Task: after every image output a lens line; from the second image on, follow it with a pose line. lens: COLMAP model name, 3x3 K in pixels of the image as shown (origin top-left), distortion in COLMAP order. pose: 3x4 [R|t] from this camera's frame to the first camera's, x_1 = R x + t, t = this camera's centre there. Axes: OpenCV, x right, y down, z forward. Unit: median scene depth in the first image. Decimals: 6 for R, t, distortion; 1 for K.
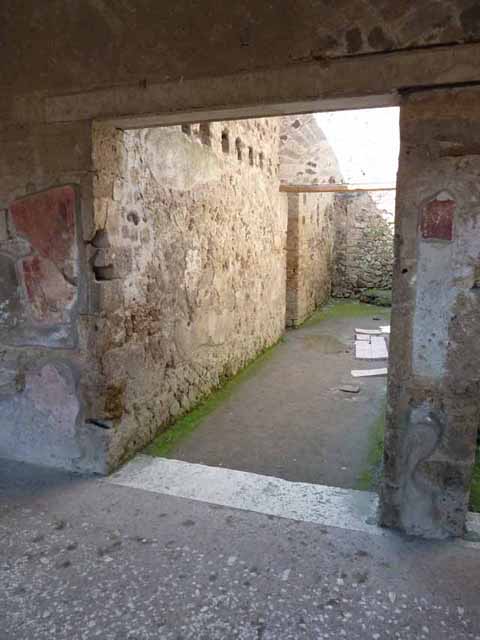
lens RADIAL K [[472.7, 0, 239.7], [0, 472.7, 321.3], [0, 0, 1]] dist [-0.040015, 0.008774]
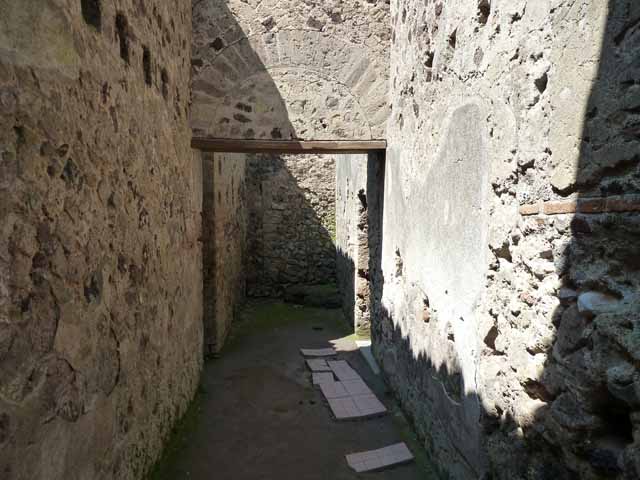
lens RADIAL K [[472.7, 0, 318.9], [0, 472.7, 237.3], [0, 0, 1]] dist [-0.040015, 0.008774]
pose [[0.917761, -0.013990, 0.396887, -0.007571], [0.070393, 0.989285, -0.127905, -0.071483], [-0.390845, 0.145324, 0.908912, 0.404106]]
